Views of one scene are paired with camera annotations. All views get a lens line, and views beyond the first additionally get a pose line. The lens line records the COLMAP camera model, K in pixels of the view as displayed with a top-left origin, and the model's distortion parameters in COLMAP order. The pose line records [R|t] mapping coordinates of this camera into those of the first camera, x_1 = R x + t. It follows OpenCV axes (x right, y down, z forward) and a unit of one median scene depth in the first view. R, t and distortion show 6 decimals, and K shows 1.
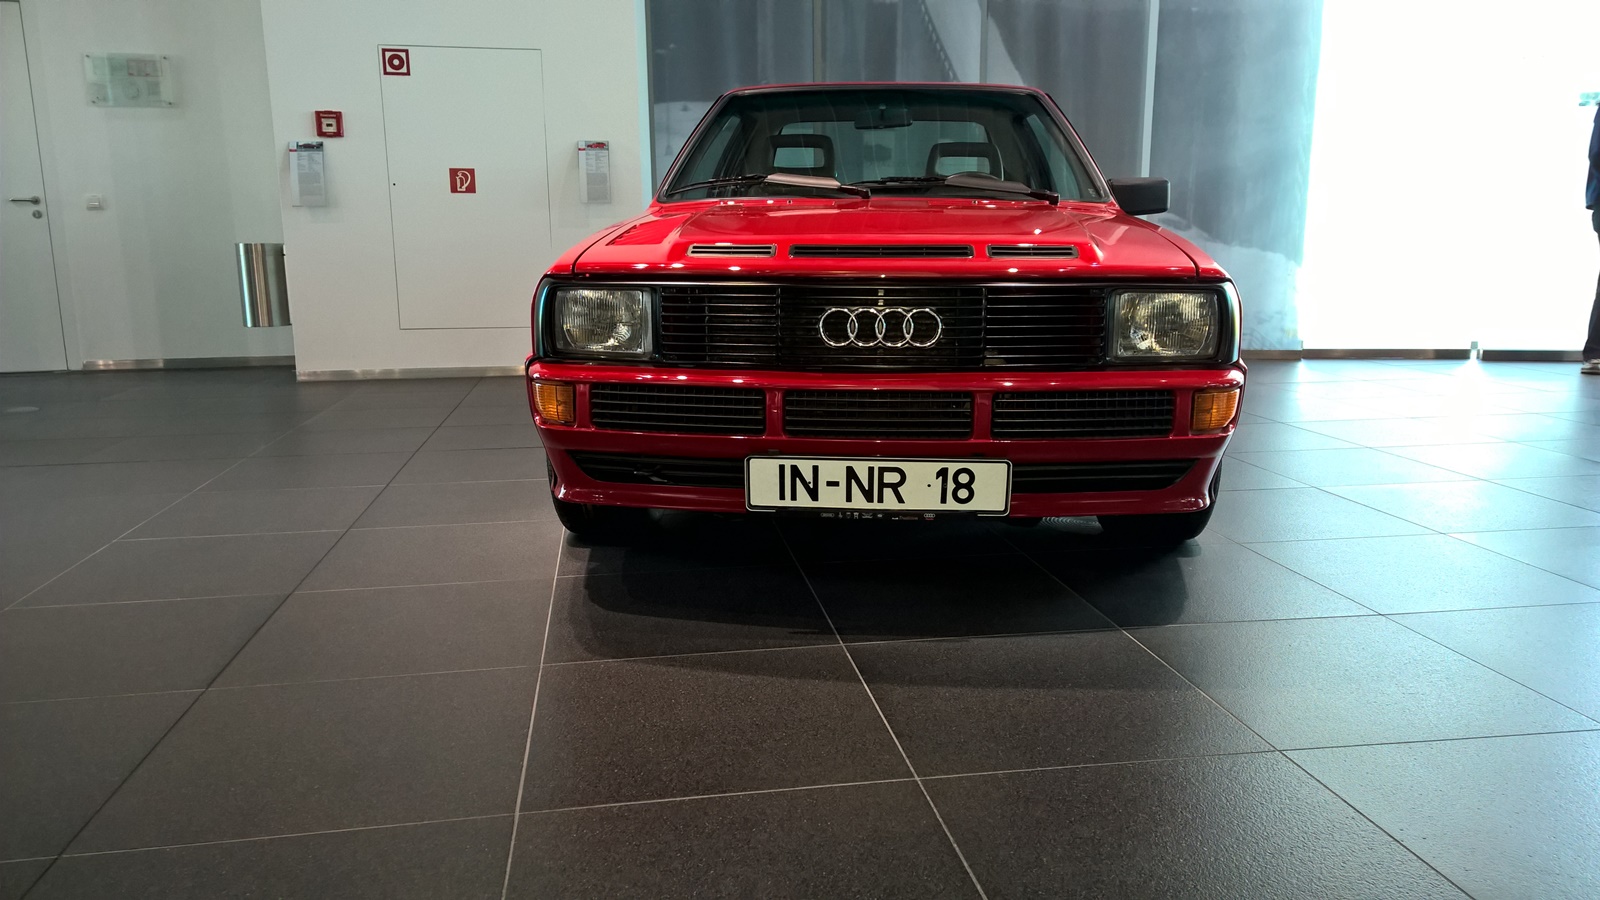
lens RADIAL K [[1145.9, 0, 792.1], [0, 1145.9, 442.0], [0, 0, 1]] dist [0.023952, -0.022576]
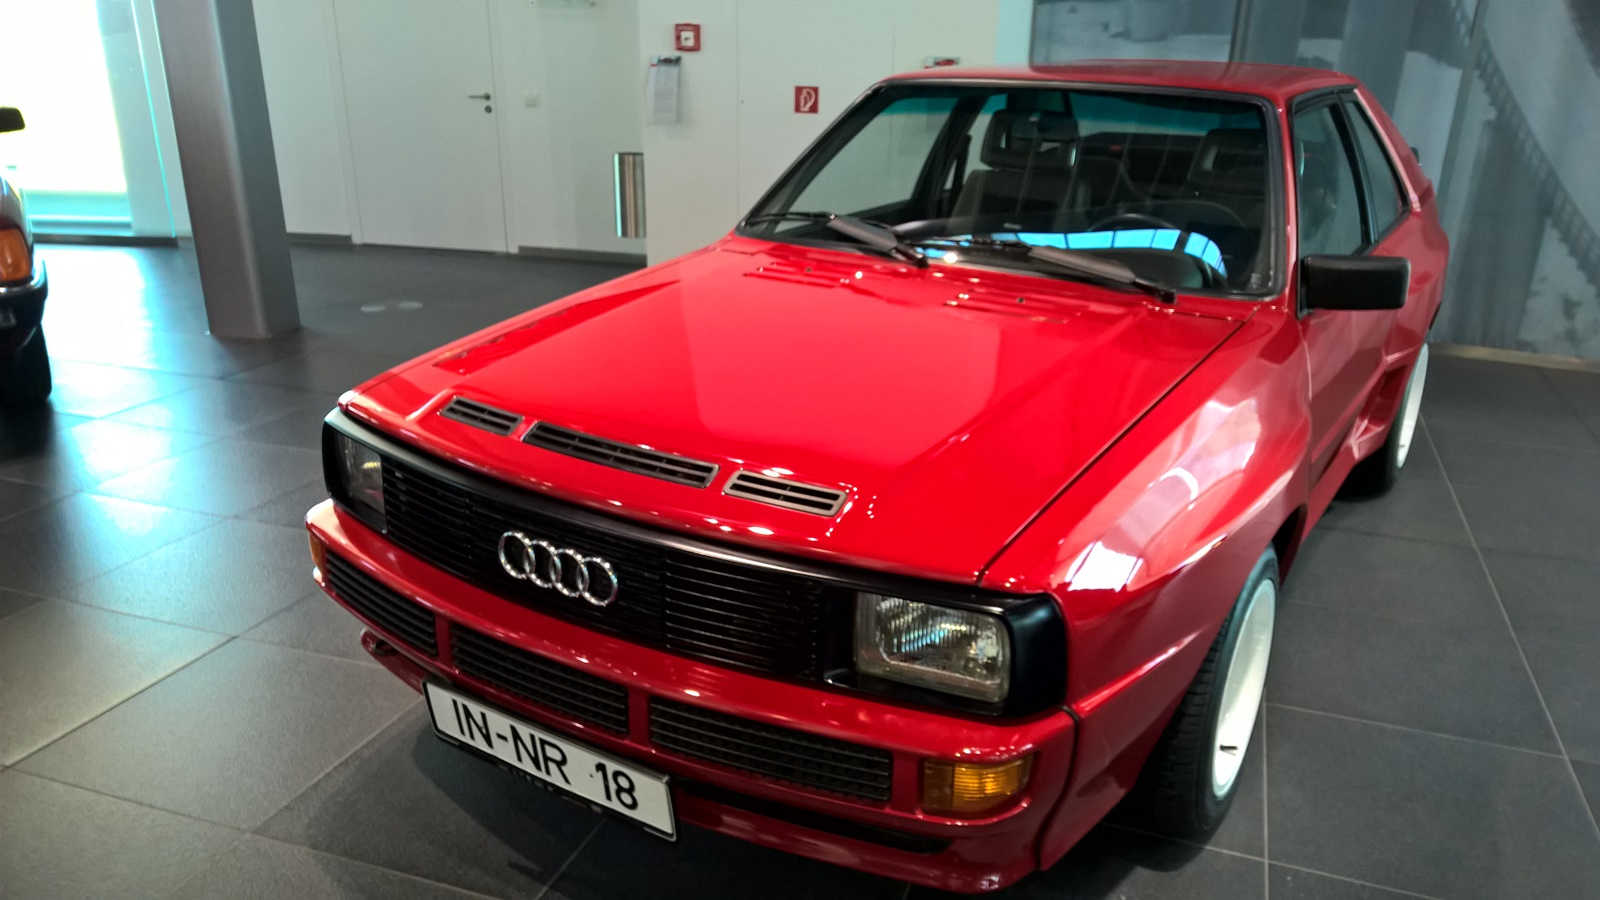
lens RADIAL K [[1145.9, 0, 807.8], [0, 1145.9, 465.3], [0, 0, 1]] dist [0.023952, -0.022576]
pose [[0.880788, 0.178474, -0.438589, 0.468562], [-0.105220, 0.976860, 0.186207, -0.278960], [0.461673, -0.117861, 0.879185, 0.338652]]
